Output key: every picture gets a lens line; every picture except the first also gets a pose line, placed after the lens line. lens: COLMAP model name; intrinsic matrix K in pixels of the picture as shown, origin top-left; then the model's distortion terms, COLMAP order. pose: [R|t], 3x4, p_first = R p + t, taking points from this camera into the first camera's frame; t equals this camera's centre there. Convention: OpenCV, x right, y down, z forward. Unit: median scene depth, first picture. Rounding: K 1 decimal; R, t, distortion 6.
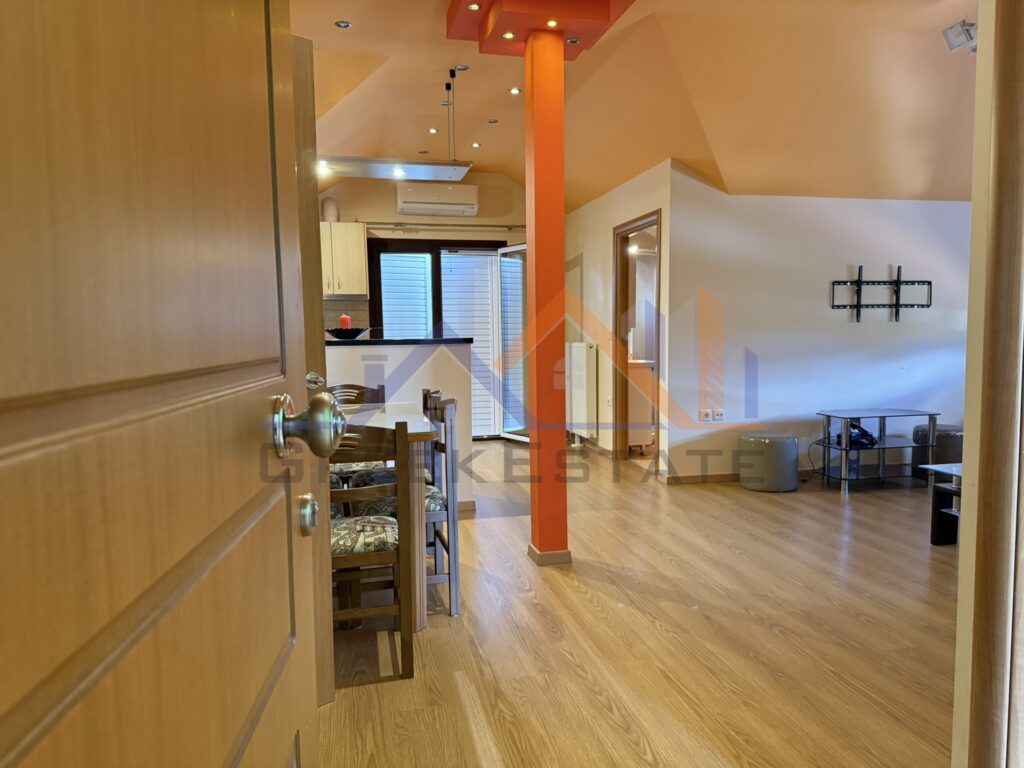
lens RADIAL K [[740.2, 0, 512.0], [0, 740.2, 384.0], [0, 0, 1]] dist [-0.007207, -0.004302]
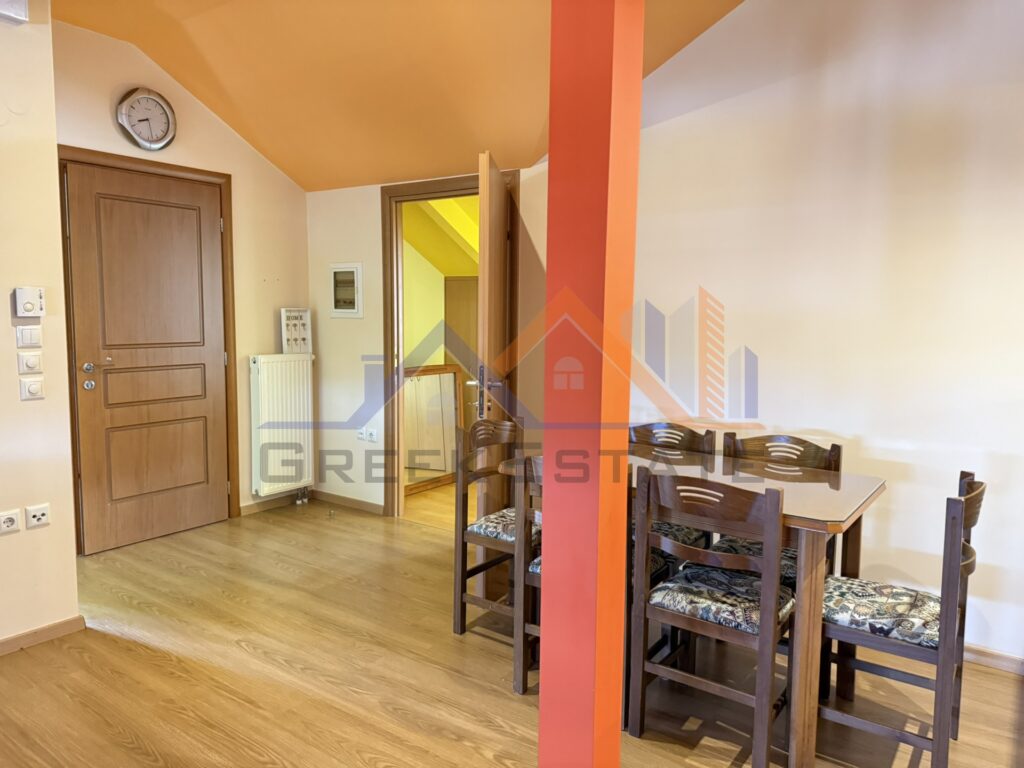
lens RADIAL K [[740.2, 0, 512.0], [0, 740.2, 384.0], [0, 0, 1]] dist [-0.007207, -0.004302]
pose [[-0.758453, 0.084028, -0.646288, 0.550561], [-0.047869, 0.981793, 0.183826, -0.239642], [0.649967, 0.170361, -0.740621, 1.884789]]
